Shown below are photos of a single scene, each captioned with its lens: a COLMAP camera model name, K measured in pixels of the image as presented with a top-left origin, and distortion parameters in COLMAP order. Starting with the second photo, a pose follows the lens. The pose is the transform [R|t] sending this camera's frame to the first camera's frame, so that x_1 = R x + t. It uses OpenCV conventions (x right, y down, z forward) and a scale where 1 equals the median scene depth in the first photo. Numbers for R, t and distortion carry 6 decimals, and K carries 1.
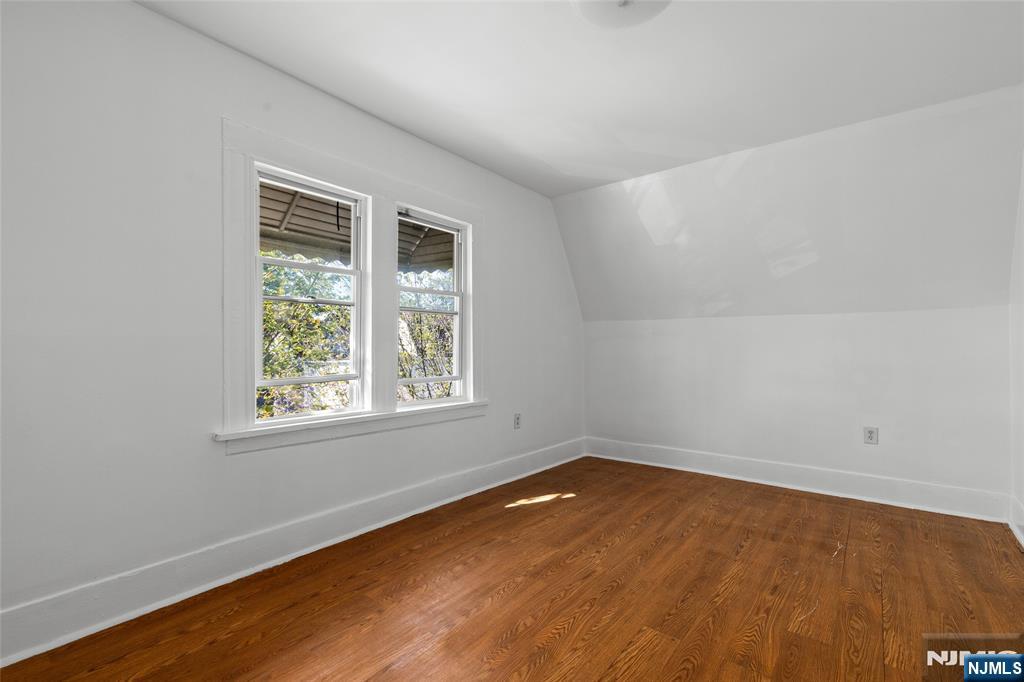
lens RADIAL K [[462.2, 0, 518.4], [0, 462.2, 334.2], [0, 0, 1]] dist [0.008575, -0.000461]
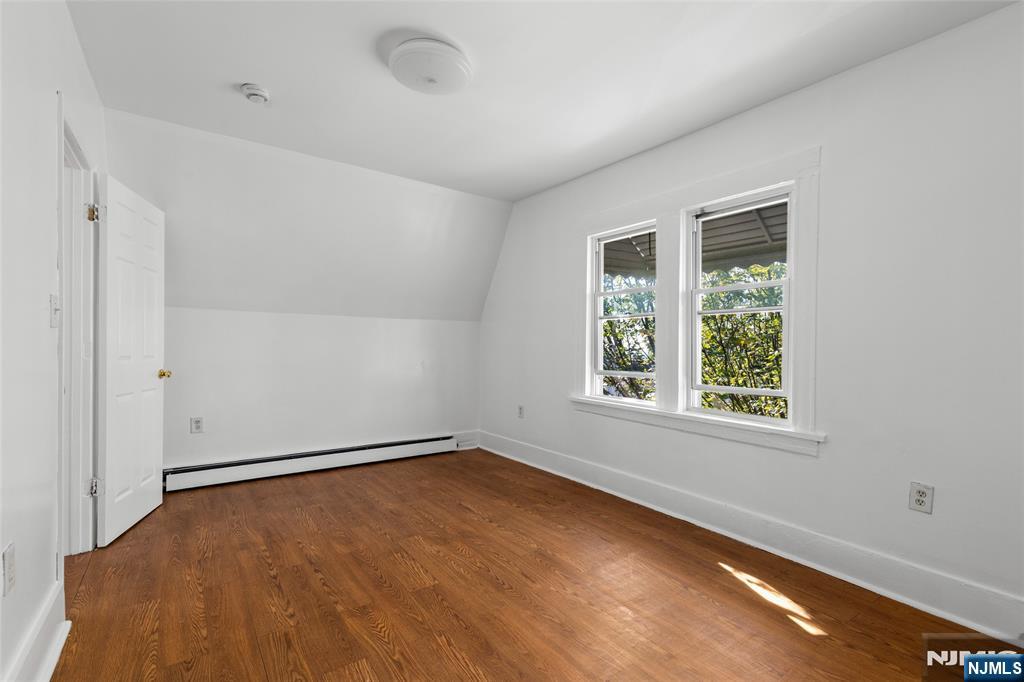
lens RADIAL K [[462.2, 0, 518.1], [0, 462.2, 348.8], [0, 0, 1]] dist [0.008575, -0.000461]
pose [[-0.278922, -0.001756, -0.960312, 1.119414], [0.008665, 0.999953, -0.004345, 0.032223], [0.960275, -0.009533, -0.278894, 1.266128]]
